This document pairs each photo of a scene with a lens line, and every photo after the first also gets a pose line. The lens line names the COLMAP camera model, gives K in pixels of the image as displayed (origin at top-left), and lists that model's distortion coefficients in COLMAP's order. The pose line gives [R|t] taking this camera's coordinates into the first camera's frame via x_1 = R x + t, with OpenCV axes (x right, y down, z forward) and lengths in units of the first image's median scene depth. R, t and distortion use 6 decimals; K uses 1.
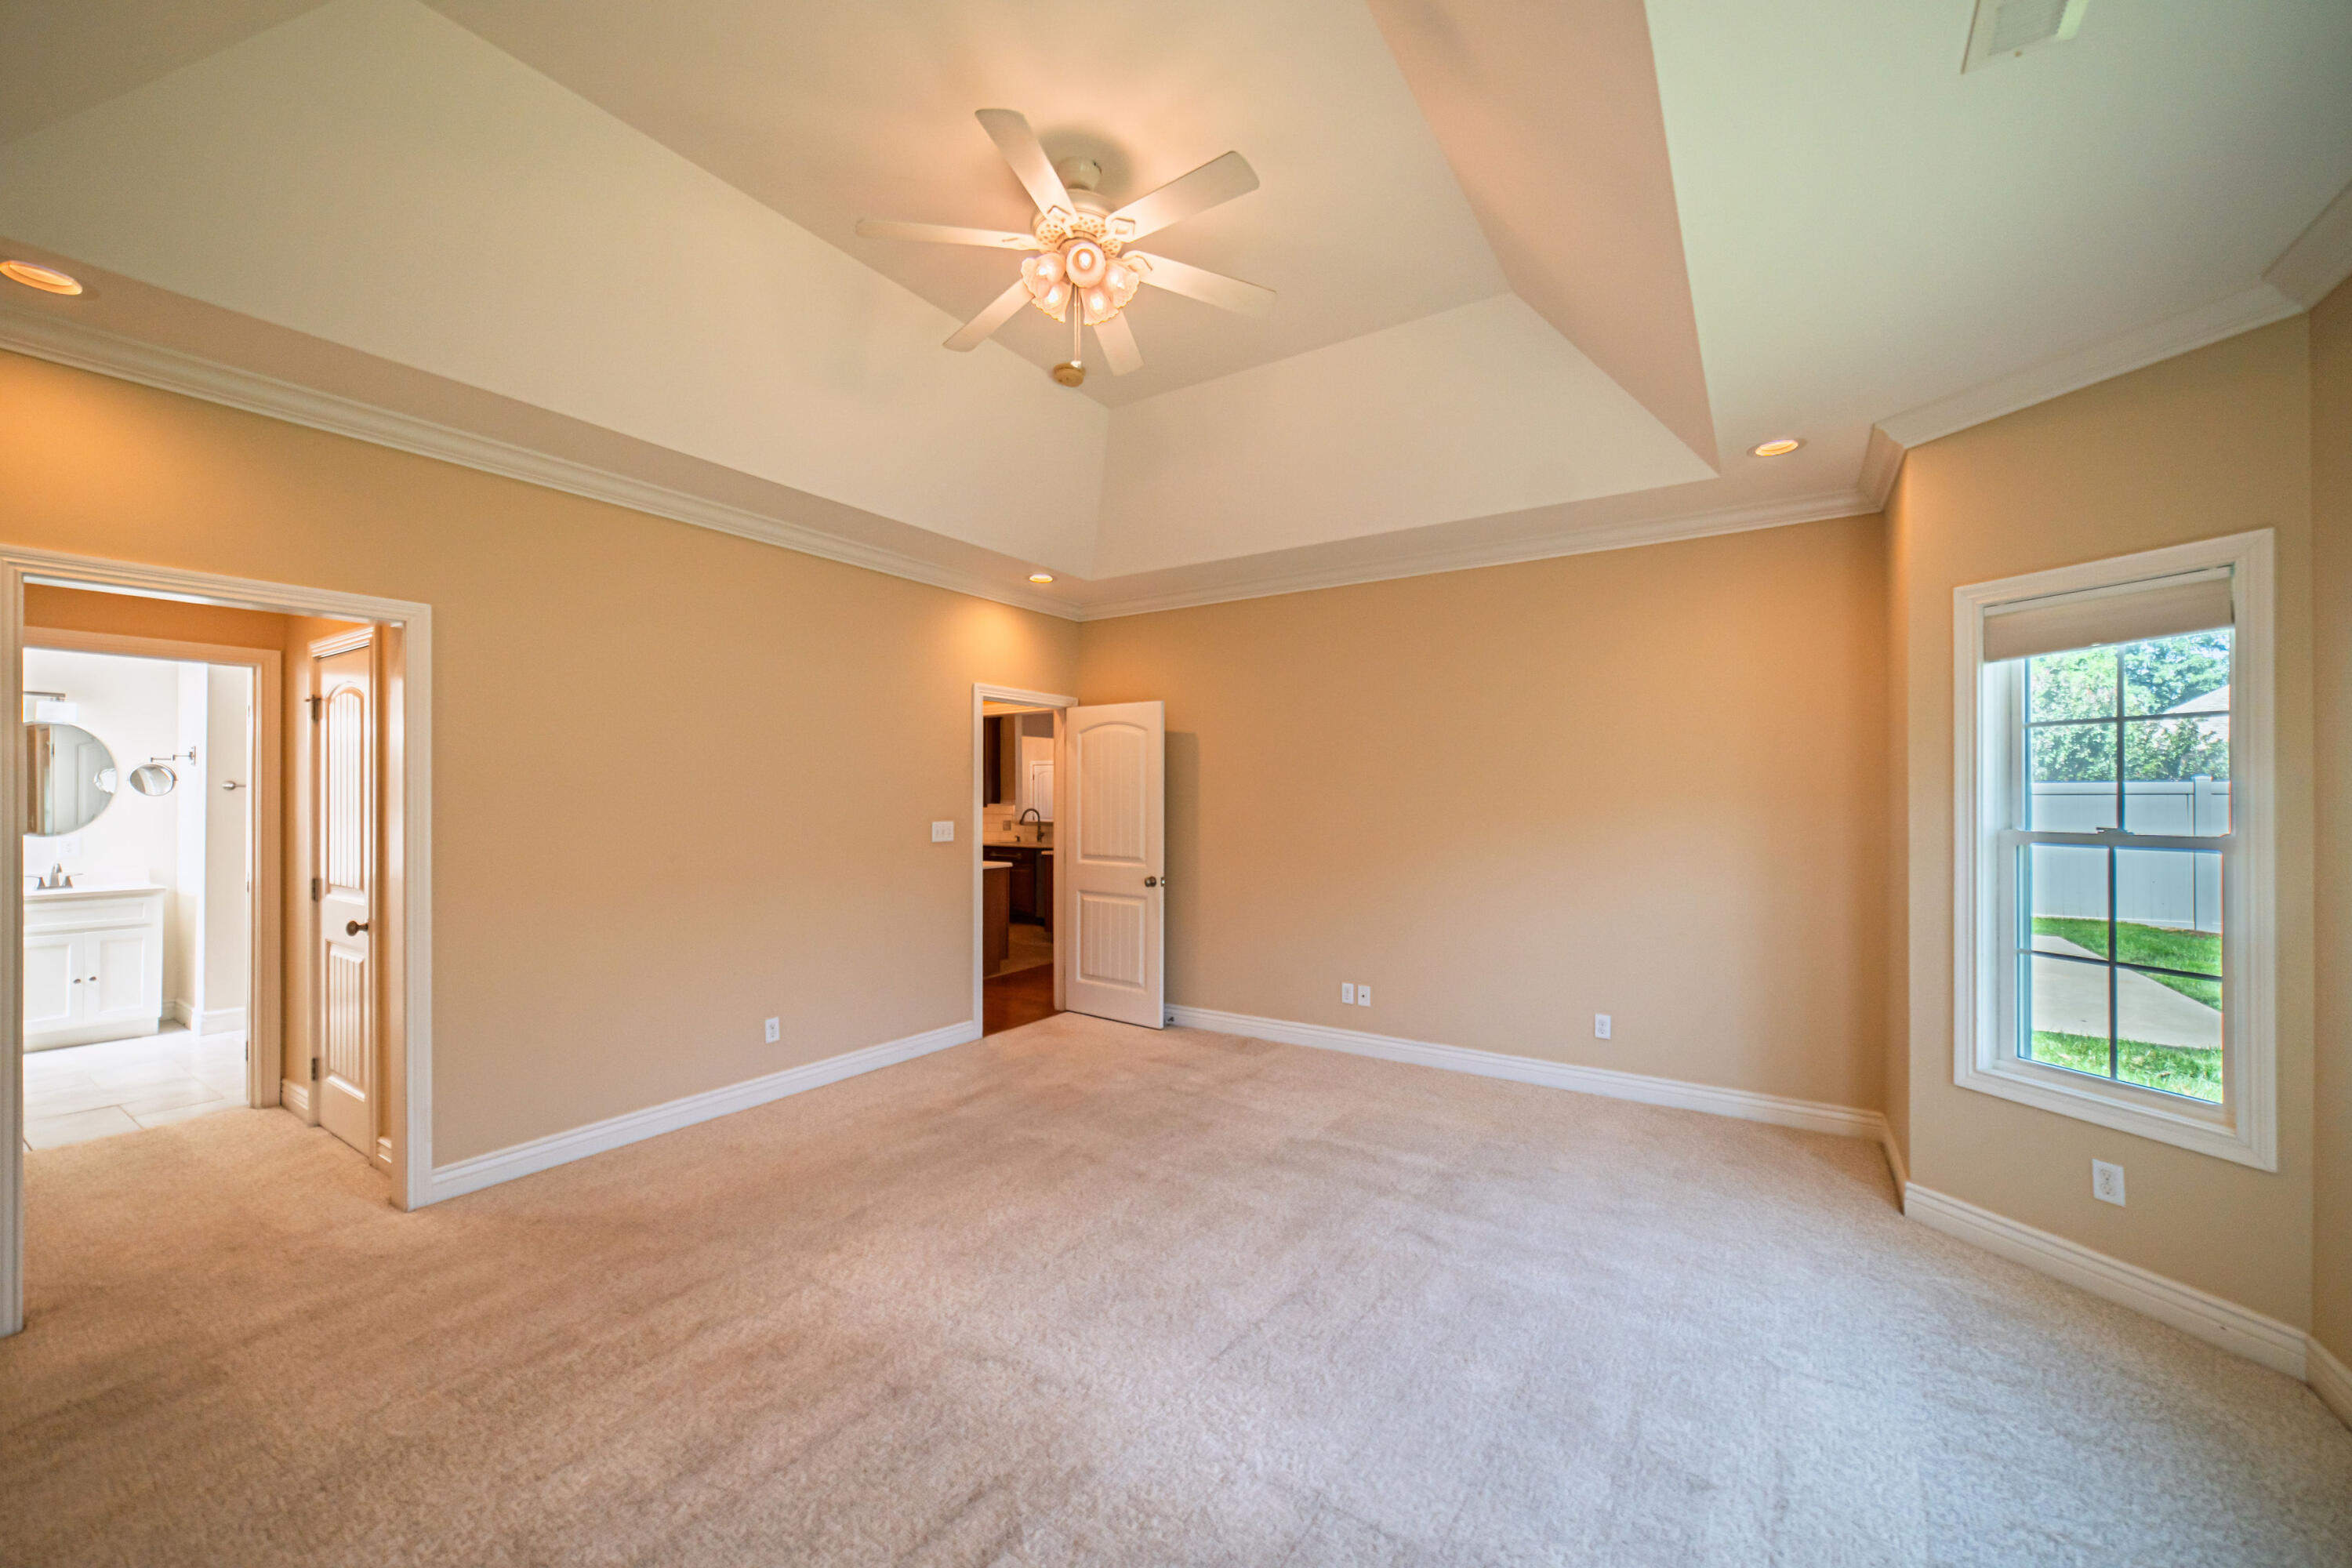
lens RADIAL K [[913.0, 0, 1168.9], [0, 913.0, 789.5], [0, 0, 1]] dist [-0.005143, 0.001326]
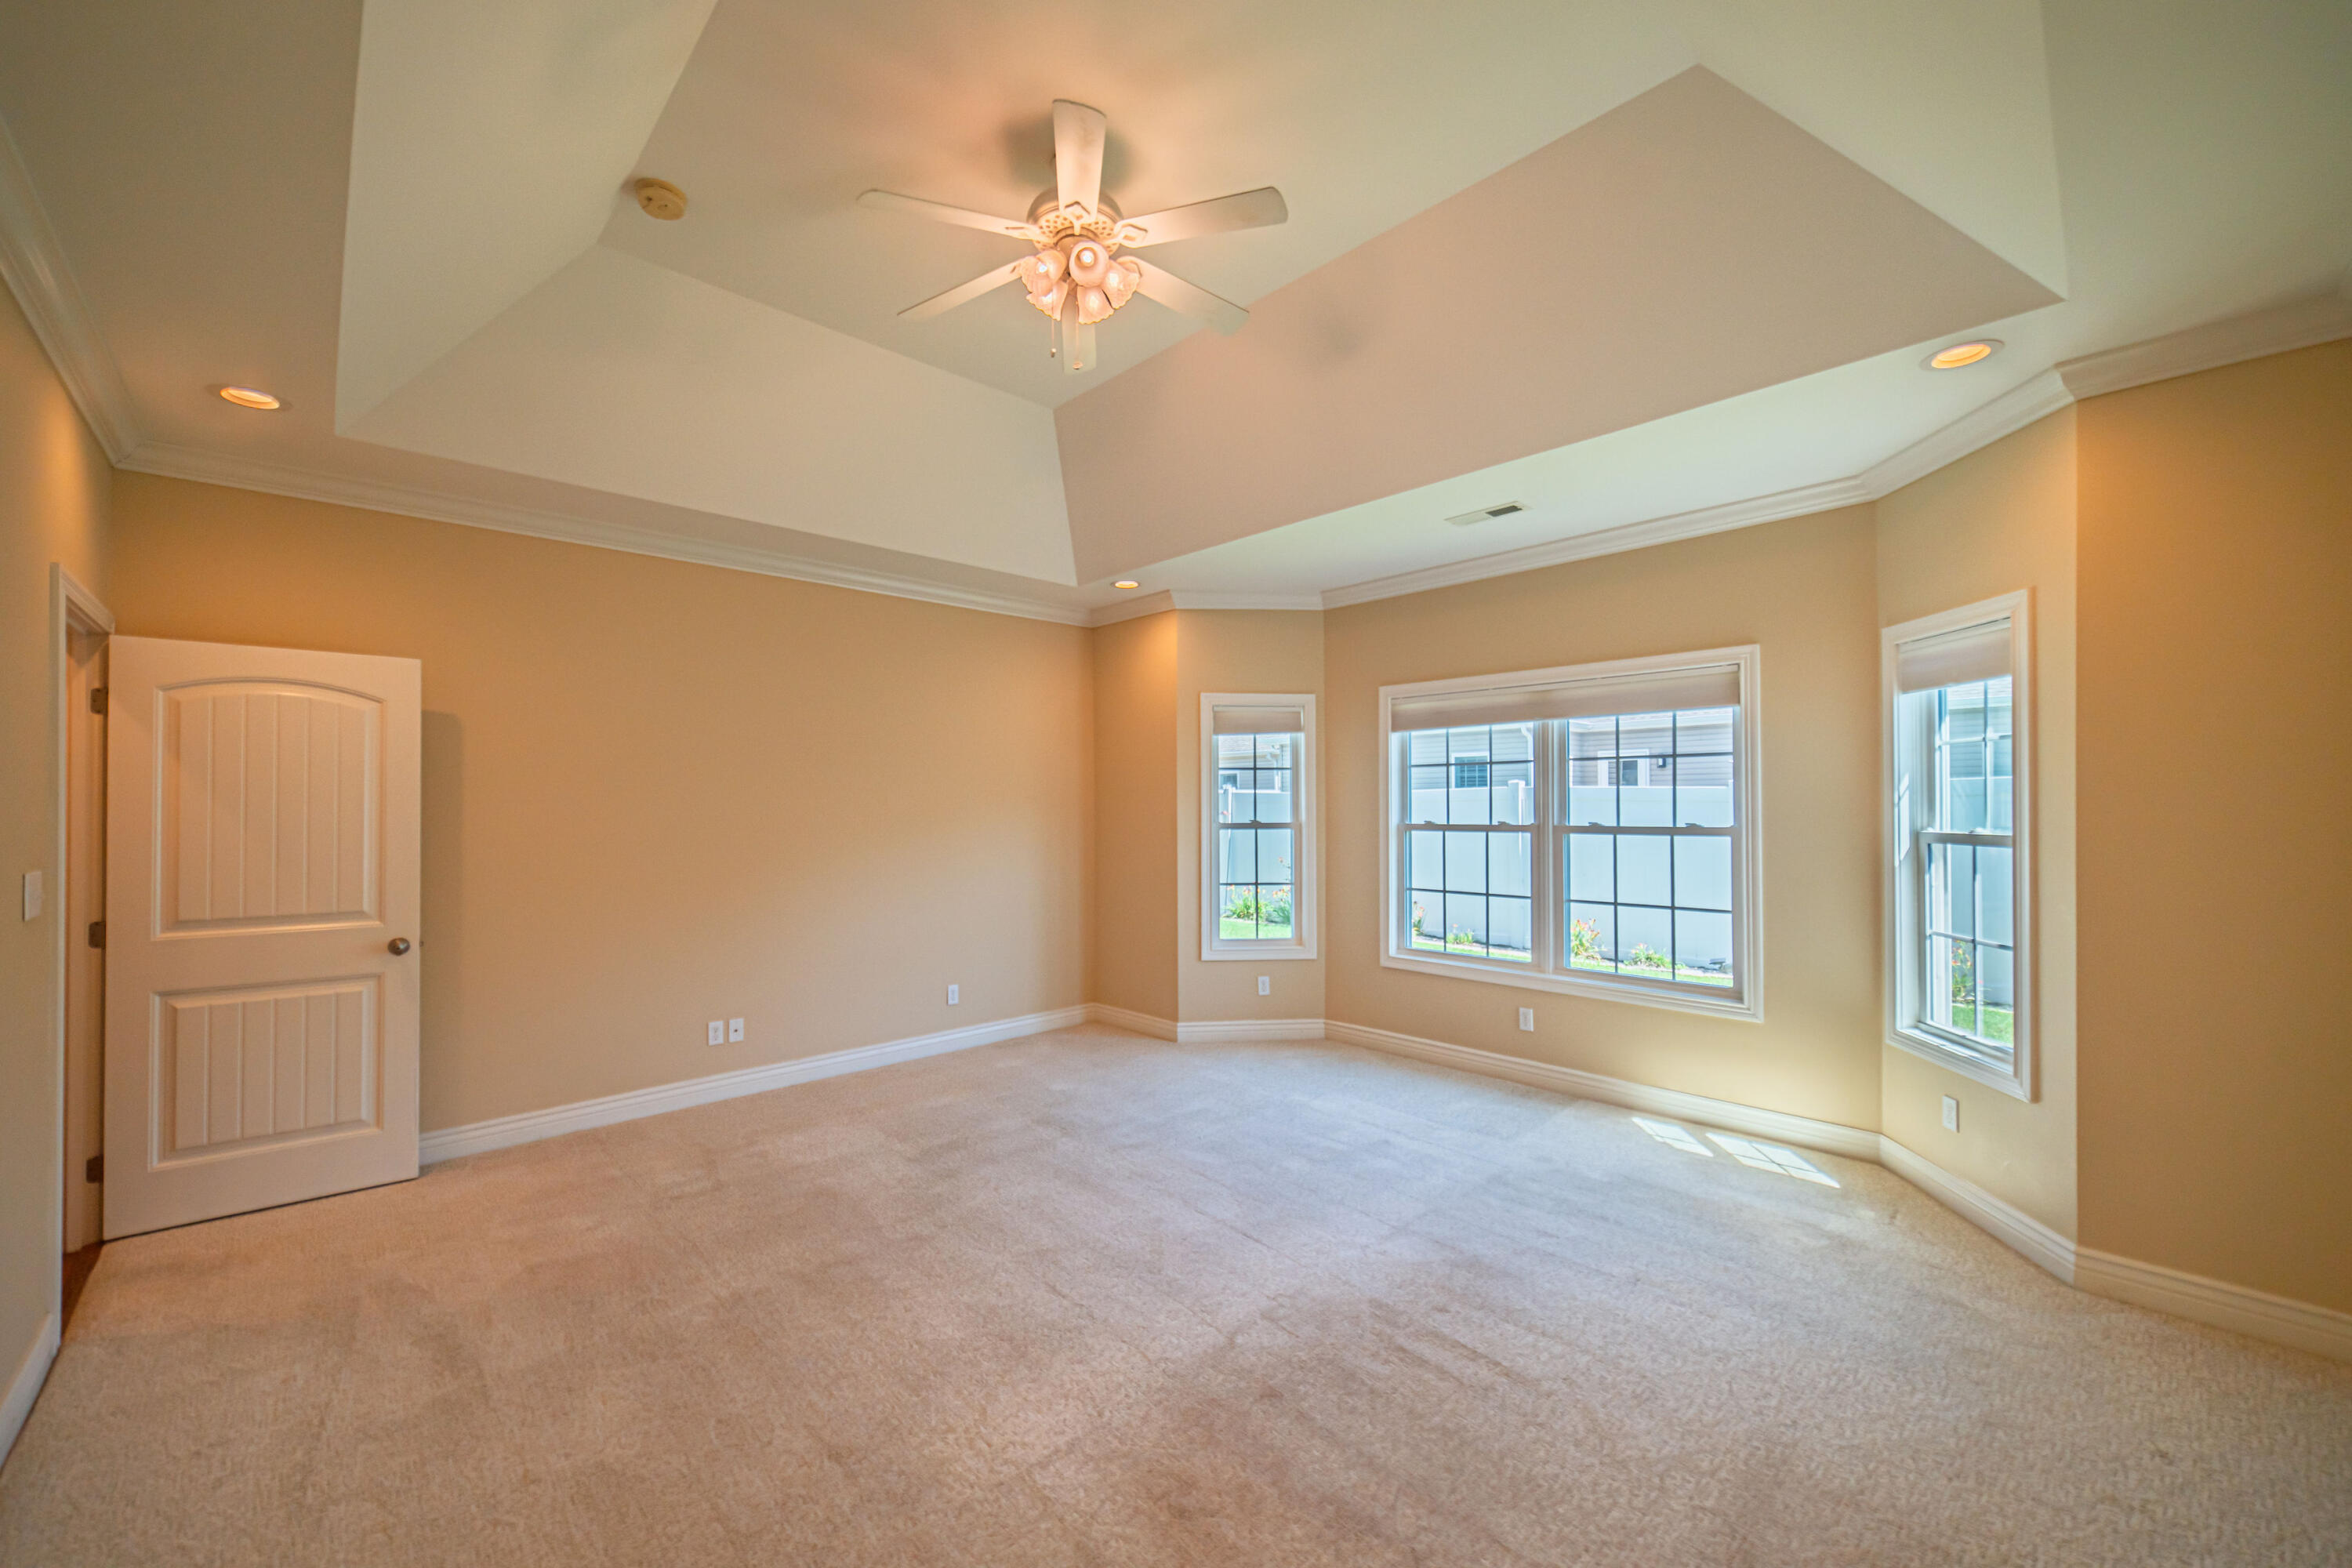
lens RADIAL K [[913.0, 0, 1191.0], [0, 913.0, 795.5], [0, 0, 1]] dist [-0.005143, 0.001326]
pose [[0.200742, 0.006469, 0.979623, -0.805784], [-0.004307, 0.999974, -0.005720, -0.001243], [-0.979635, -0.003071, 0.200765, 0.539172]]
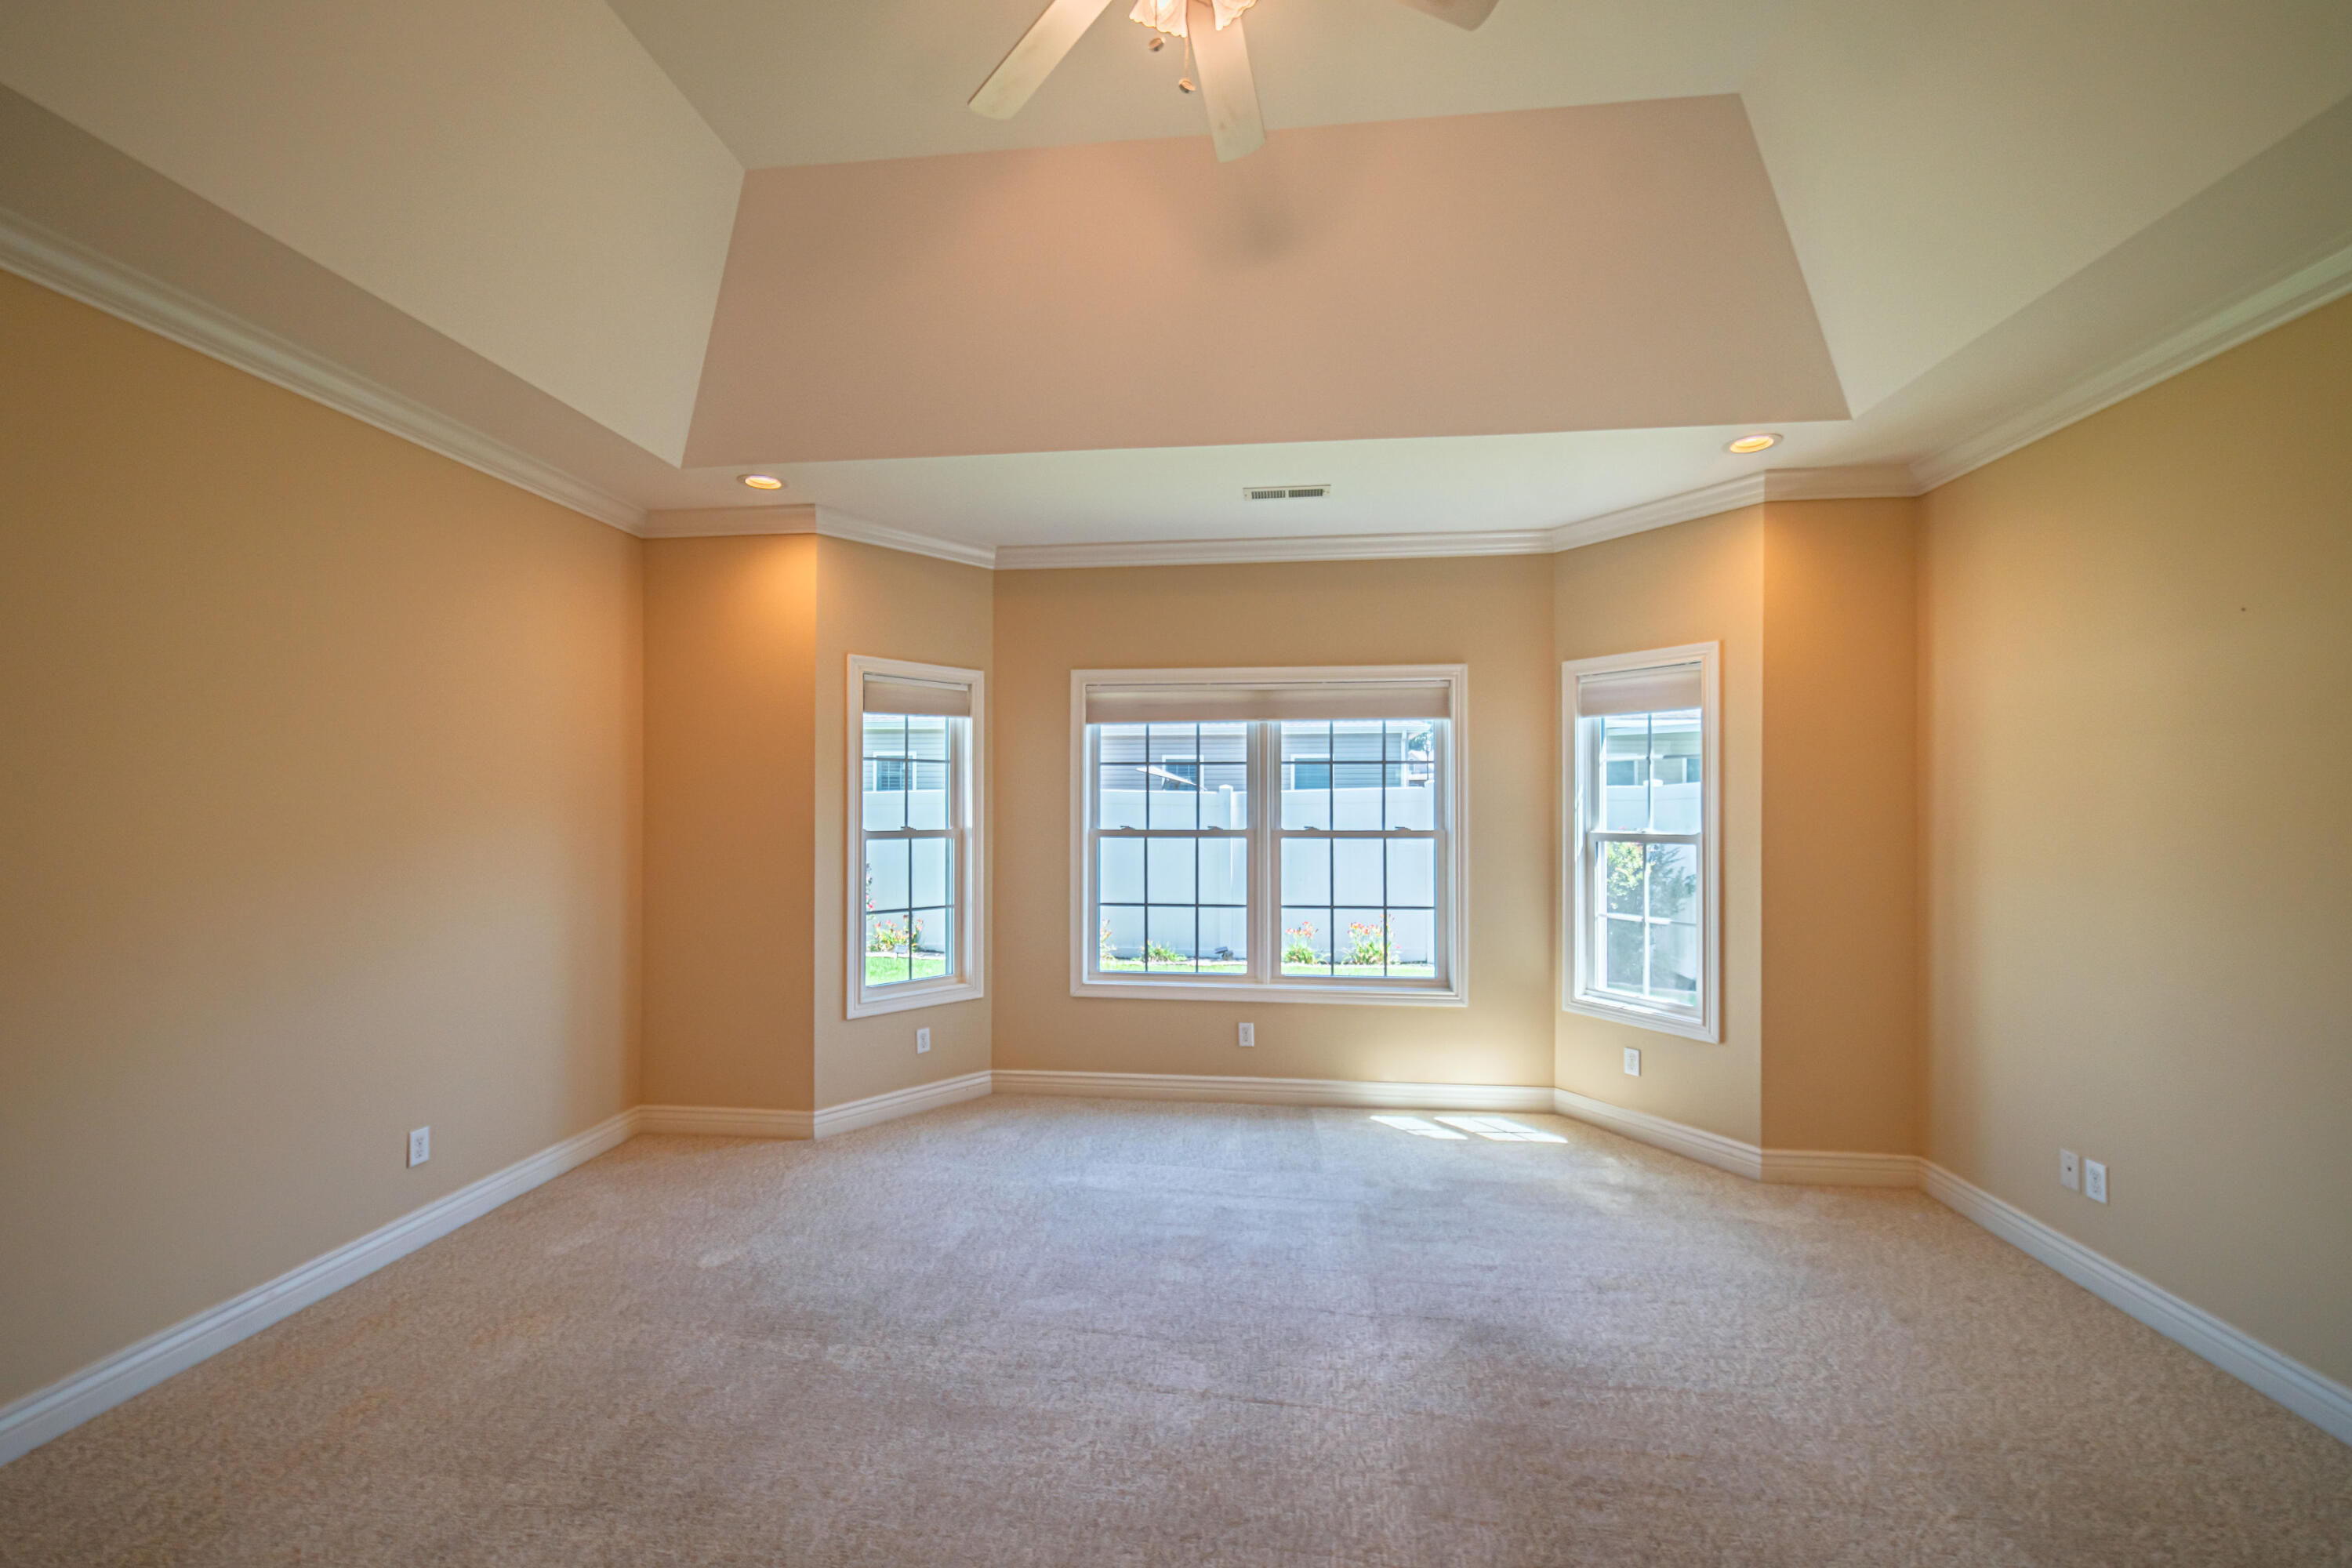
lens RADIAL K [[913.0, 0, 1187.9], [0, 913.0, 795.7], [0, 0, 1]] dist [-0.005143, 0.001326]
pose [[-0.473651, 0.007020, 0.880685, -0.482466], [-0.010485, 0.999852, -0.013610, 0.002931], [-0.880650, -0.015681, -0.473507, 0.999927]]
